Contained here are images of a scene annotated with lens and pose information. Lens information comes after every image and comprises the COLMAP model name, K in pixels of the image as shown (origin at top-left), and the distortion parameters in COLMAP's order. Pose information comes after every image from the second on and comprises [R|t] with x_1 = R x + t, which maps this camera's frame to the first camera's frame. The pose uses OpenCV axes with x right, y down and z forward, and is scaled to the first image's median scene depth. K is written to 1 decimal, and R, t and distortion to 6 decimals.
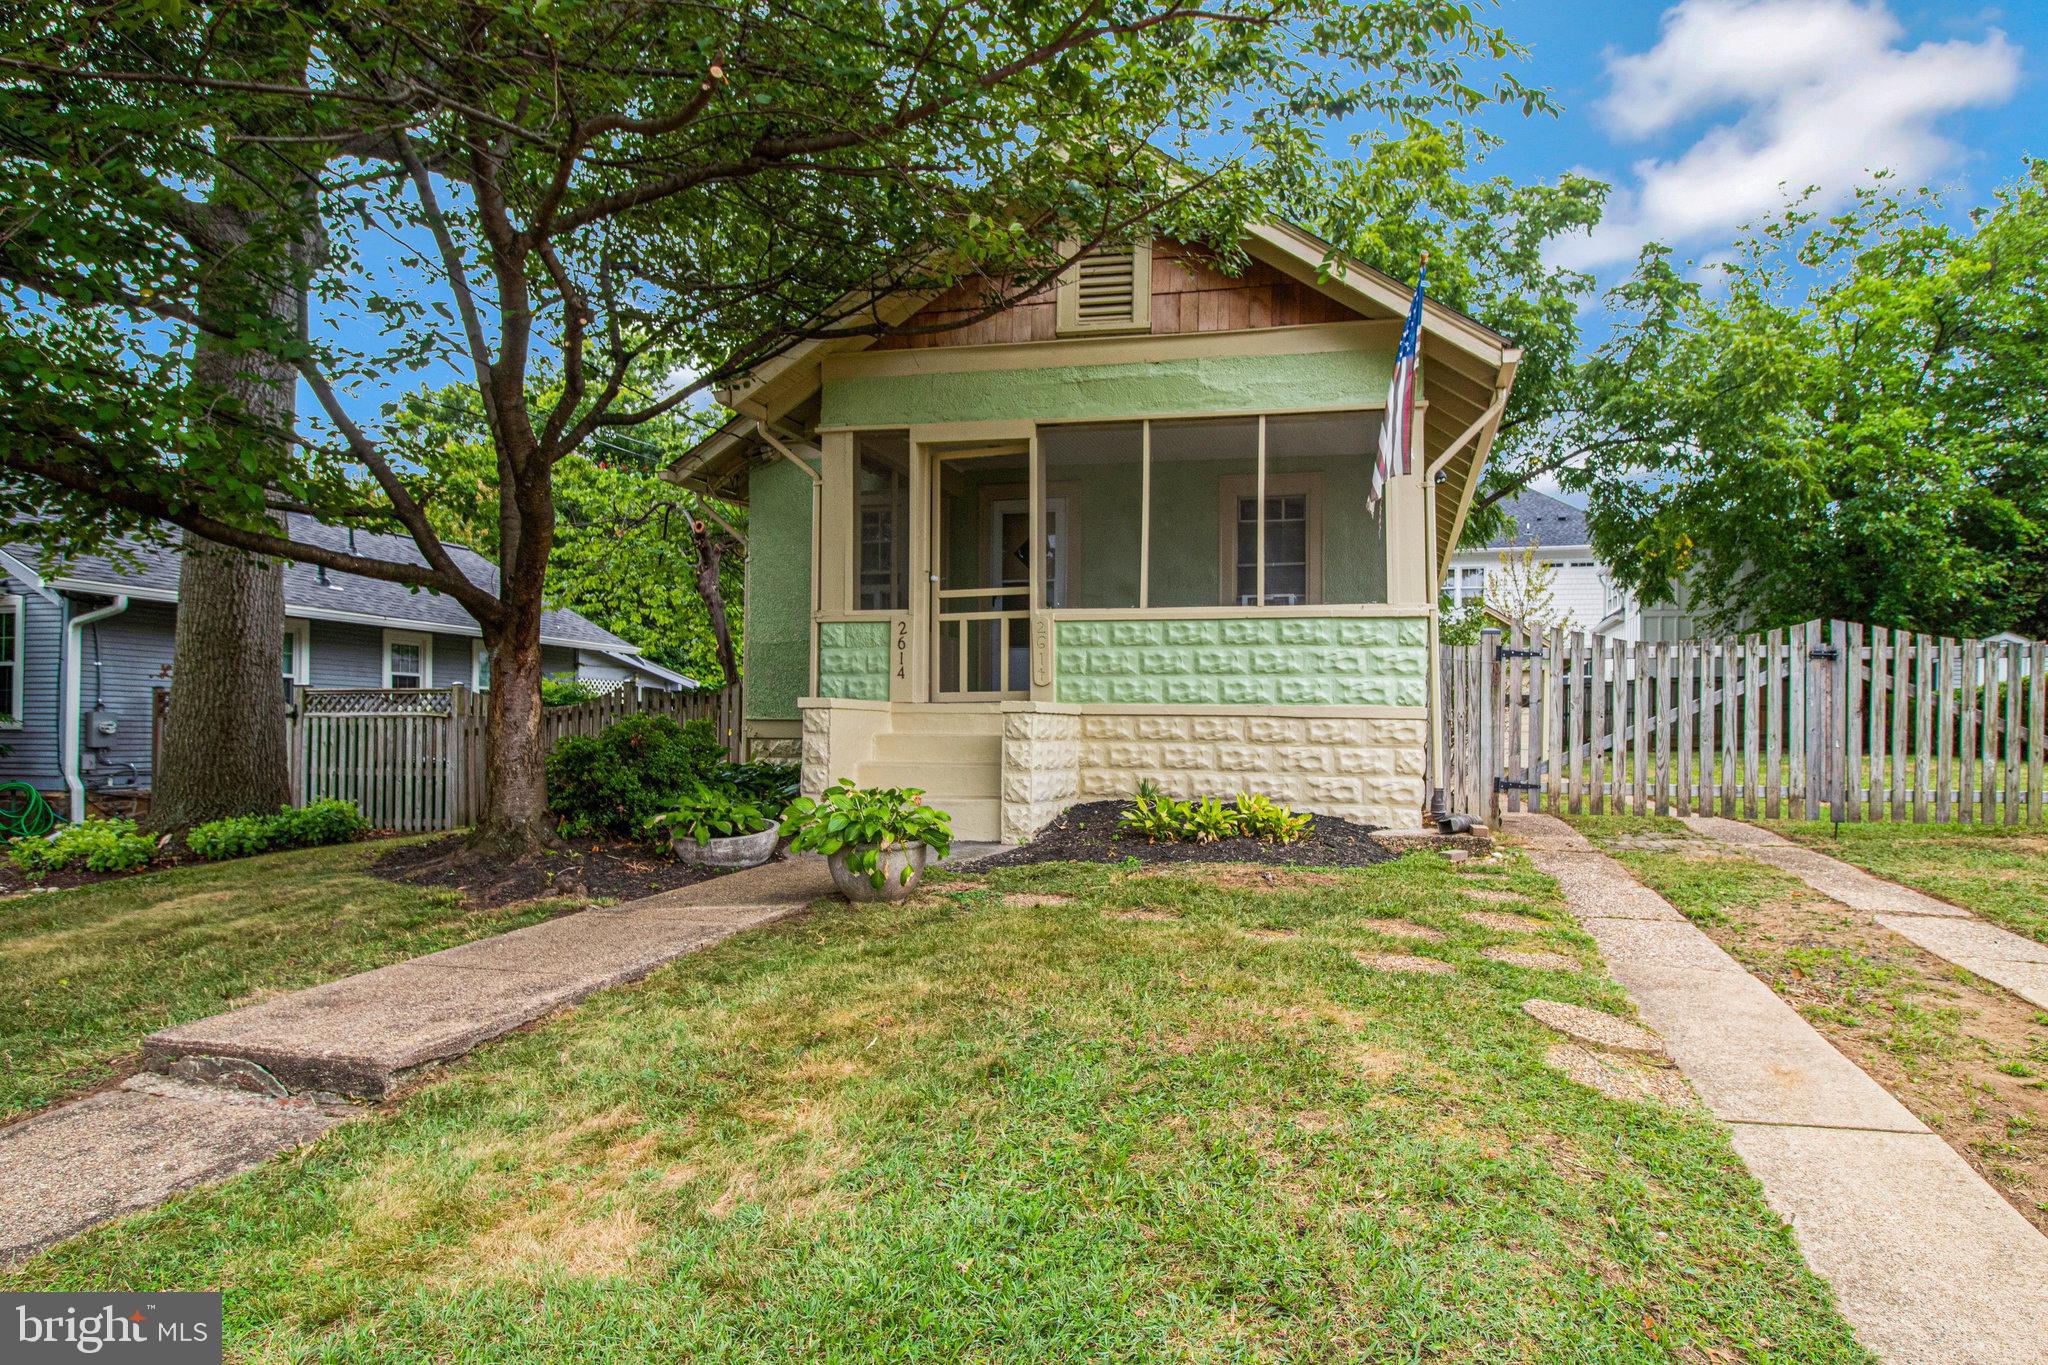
lens RADIAL K [[1159.1, 0, 1143.8], [0, 1159.1, 739.3], [0, 0, 1]] dist [-0.002825, -0.003160]
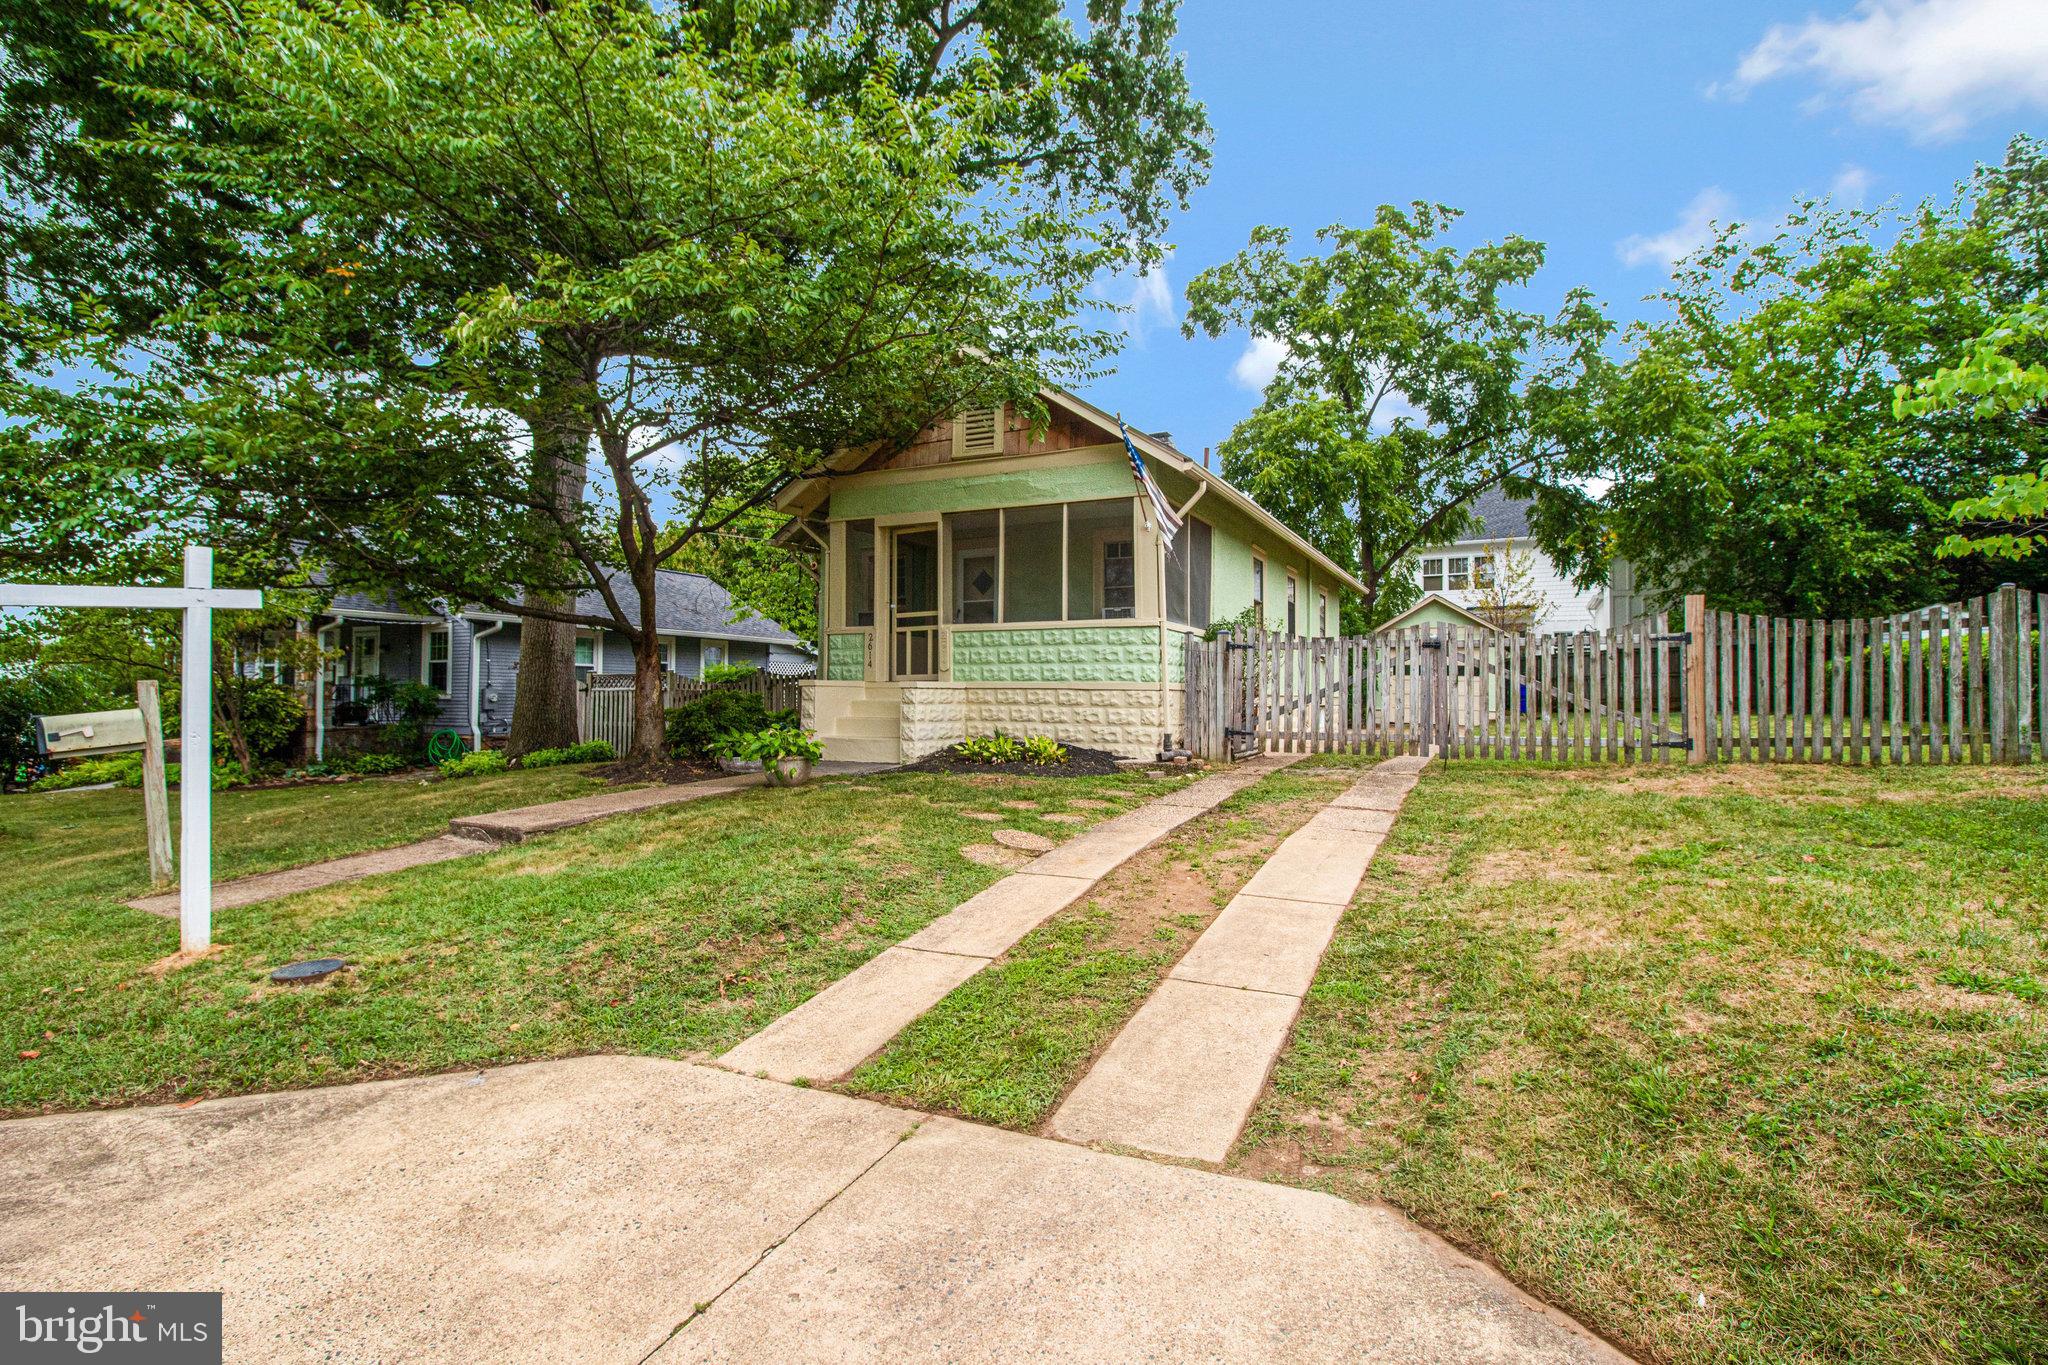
lens RADIAL K [[982.2, 0, 1035.7], [0, 982.2, 691.8], [0, 0, 1]] dist [-0.004776, -0.000230]
pose [[0.967858, -0.005723, -0.251433, 0.398420], [0.002960, 0.999931, -0.011367, -0.000321], [0.251481, 0.010258, 0.967808, -0.331199]]
